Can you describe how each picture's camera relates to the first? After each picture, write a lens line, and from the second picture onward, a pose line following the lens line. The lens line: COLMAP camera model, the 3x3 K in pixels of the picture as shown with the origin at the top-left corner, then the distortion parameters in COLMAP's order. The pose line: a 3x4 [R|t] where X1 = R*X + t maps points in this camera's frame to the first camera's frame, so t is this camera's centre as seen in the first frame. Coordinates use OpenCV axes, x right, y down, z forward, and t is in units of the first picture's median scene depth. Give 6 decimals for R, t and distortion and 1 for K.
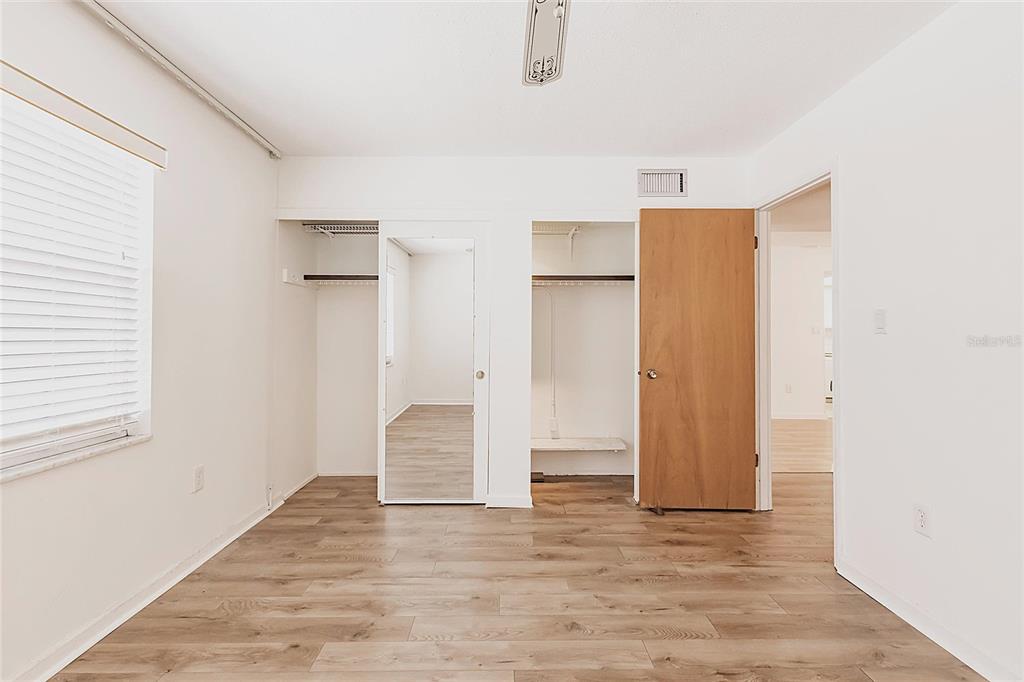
lens RADIAL K [[468.3, 0, 505.4], [0, 468.3, 324.8], [0, 0, 1]] dist [0.001468, 0.001261]
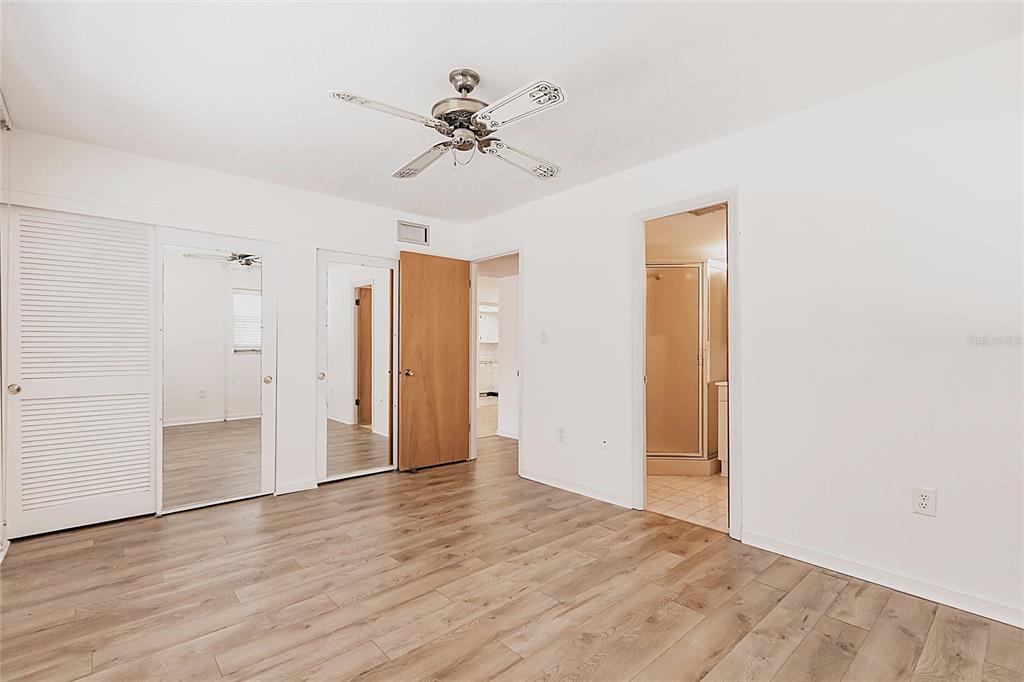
lens RADIAL K [[468.3, 0, 496.7], [0, 468.3, 348.8], [0, 0, 1]] dist [0.001468, 0.001261]
pose [[0.766497, -0.003070, 0.642241, -0.411522], [-0.010371, 0.999799, 0.017157, 0.009490], [-0.642165, -0.019811, 0.766311, -0.239493]]
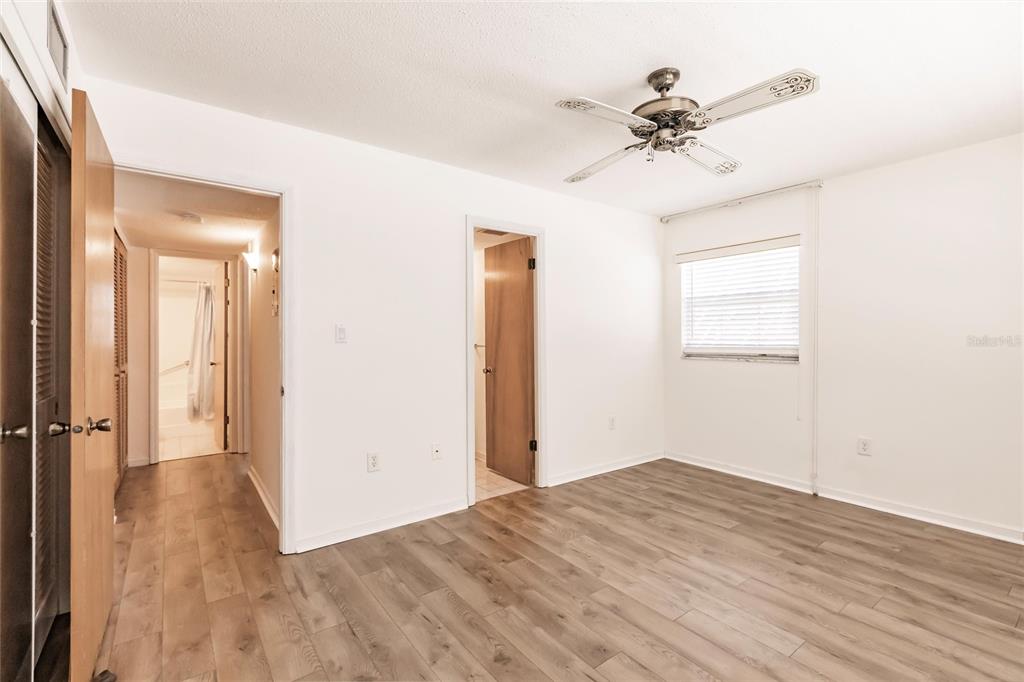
lens RADIAL K [[468.3, 0, 506.5], [0, 468.3, 342.7], [0, 0, 1]] dist [0.001468, 0.001261]
pose [[-0.595384, -0.012681, 0.803341, -0.405839], [-0.016067, 0.999863, 0.003876, 0.003445], [-0.803281, -0.010600, -0.595506, 1.037447]]
